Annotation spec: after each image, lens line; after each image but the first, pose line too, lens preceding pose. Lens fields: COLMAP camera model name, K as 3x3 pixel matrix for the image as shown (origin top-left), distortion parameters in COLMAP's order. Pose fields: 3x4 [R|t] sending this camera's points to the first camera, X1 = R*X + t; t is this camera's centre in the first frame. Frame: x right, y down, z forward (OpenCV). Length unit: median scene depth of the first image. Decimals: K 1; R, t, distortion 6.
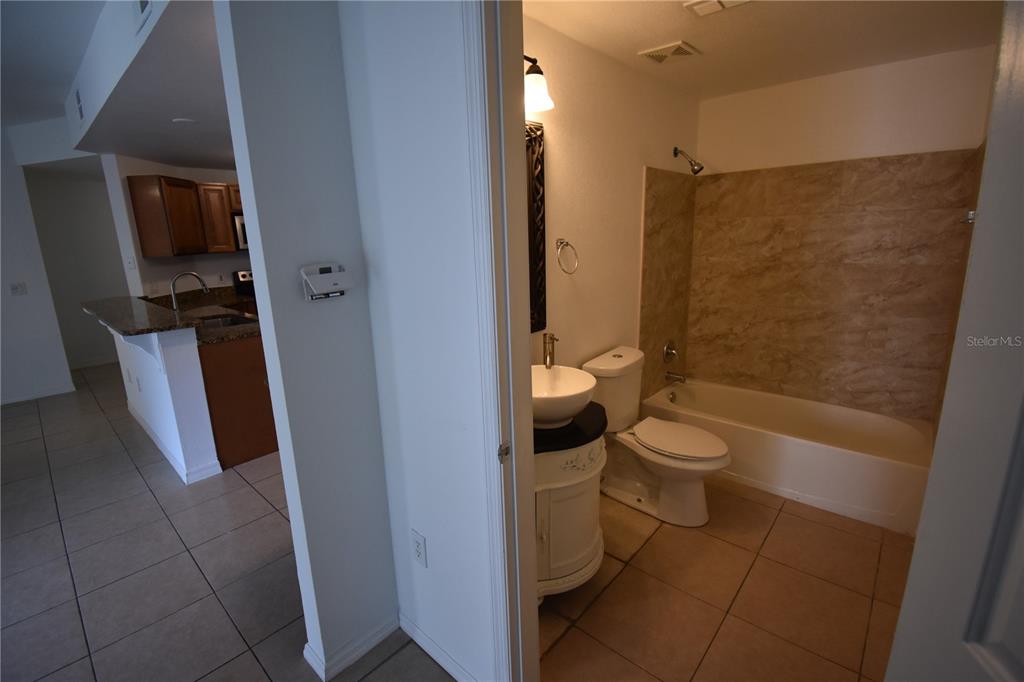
lens RADIAL K [[454.3, 0, 516.9], [0, 454.3, 338.9], [0, 0, 1]] dist [0.025475, -0.030358]
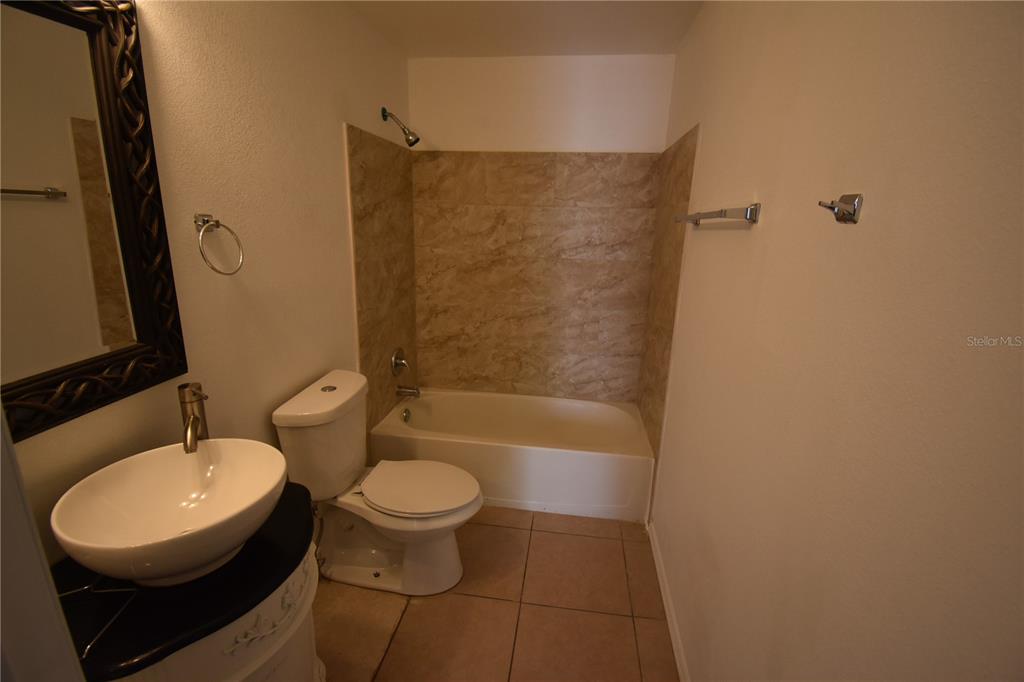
lens RADIAL K [[454.3, 0, 516.9], [0, 454.3, 338.9], [0, 0, 1]] dist [0.025475, -0.030358]
pose [[0.829247, -0.088467, 0.551836, 0.072463], [0.071324, 0.996070, 0.052505, -0.050041], [-0.554312, -0.004180, 0.832298, 0.228783]]
